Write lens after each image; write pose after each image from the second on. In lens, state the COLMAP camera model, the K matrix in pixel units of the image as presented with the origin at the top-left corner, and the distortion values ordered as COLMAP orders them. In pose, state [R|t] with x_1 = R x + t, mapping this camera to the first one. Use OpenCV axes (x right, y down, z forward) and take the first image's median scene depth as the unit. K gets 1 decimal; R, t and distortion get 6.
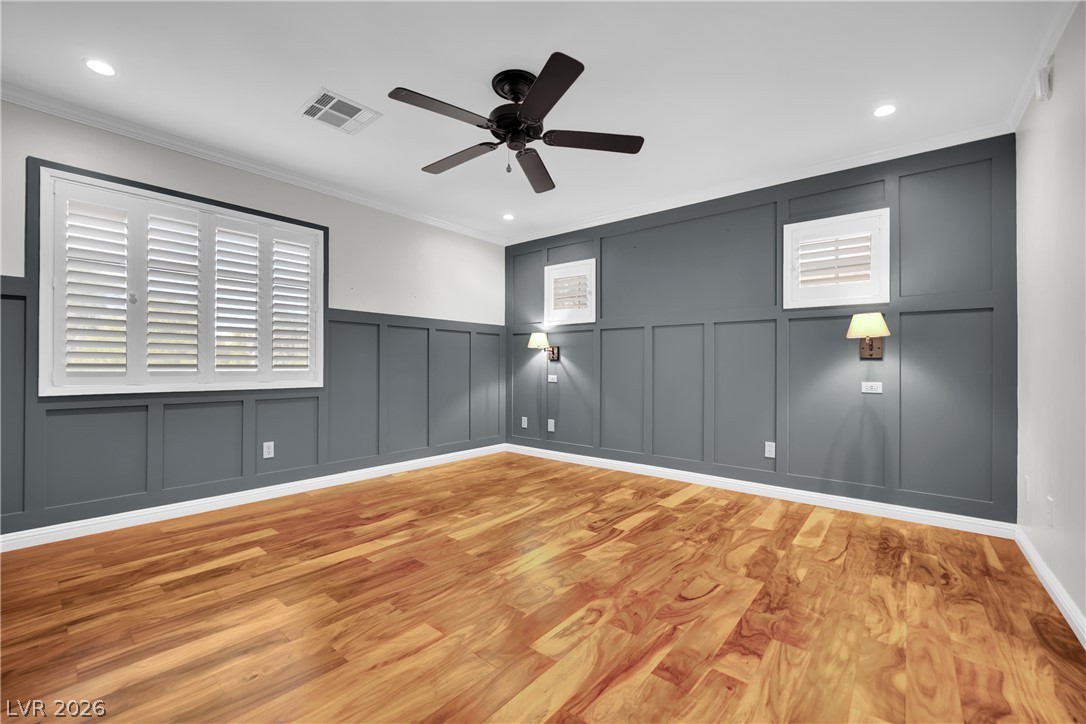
lens RADIAL K [[445.5, 0, 539.1], [0, 445.5, 364.1], [0, 0, 1]] dist [-0.013810, -0.000047]
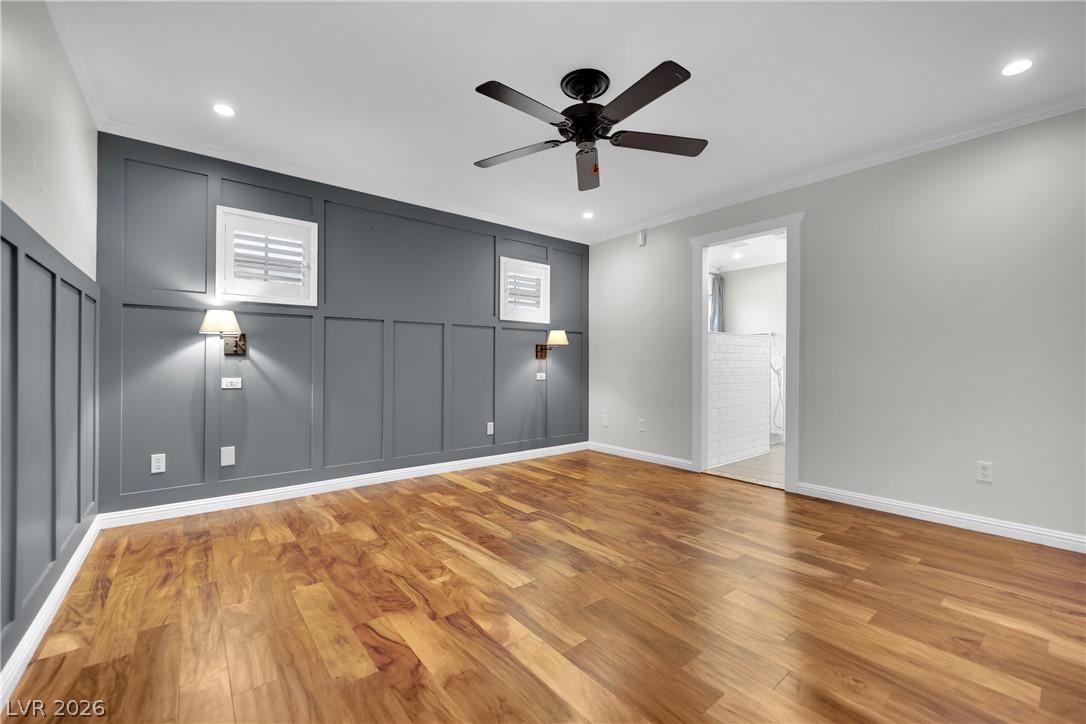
lens RADIAL K [[445.5, 0, 539.1], [0, 445.5, 364.1], [0, 0, 1]] dist [-0.013810, -0.000047]
pose [[0.203062, -0.007357, 0.979138, -0.818658], [-0.005152, 0.999950, 0.008582, -0.004856], [-0.979152, -0.006787, 0.203014, 0.699139]]
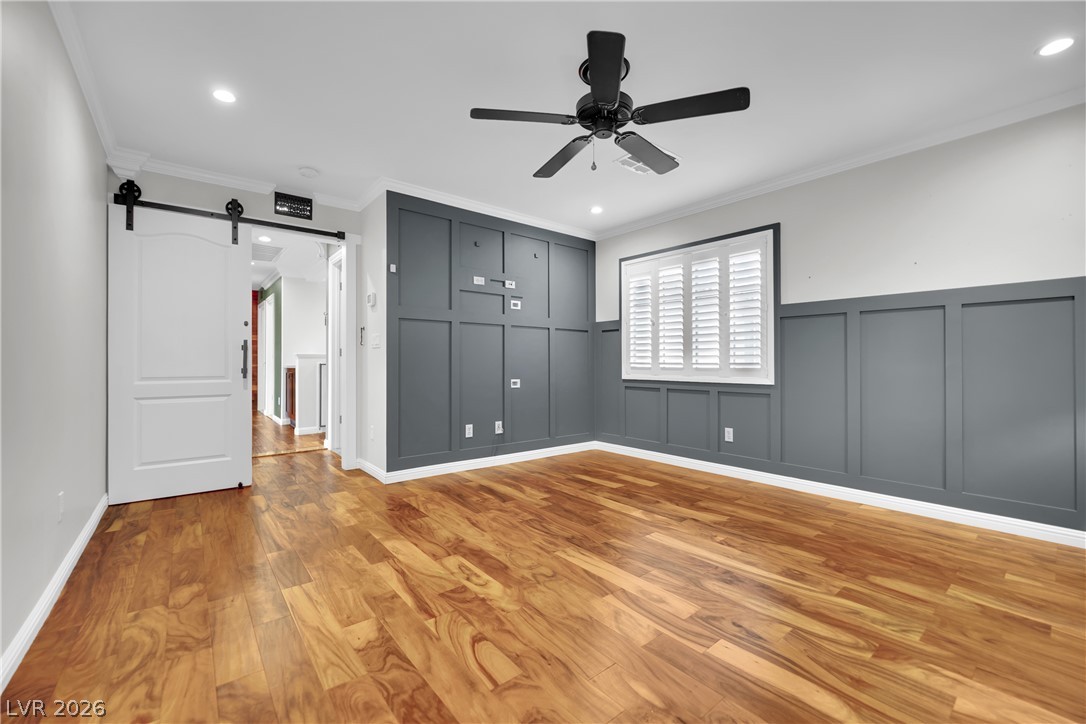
lens RADIAL K [[445.5, 0, 539.1], [0, 445.5, 364.1], [0, 0, 1]] dist [-0.013810, -0.000047]
pose [[-0.194993, -0.005490, -0.980789, 0.714936], [0.002632, 0.999978, -0.006121, 0.012847], [0.980801, -0.003775, -0.194974, 0.815627]]
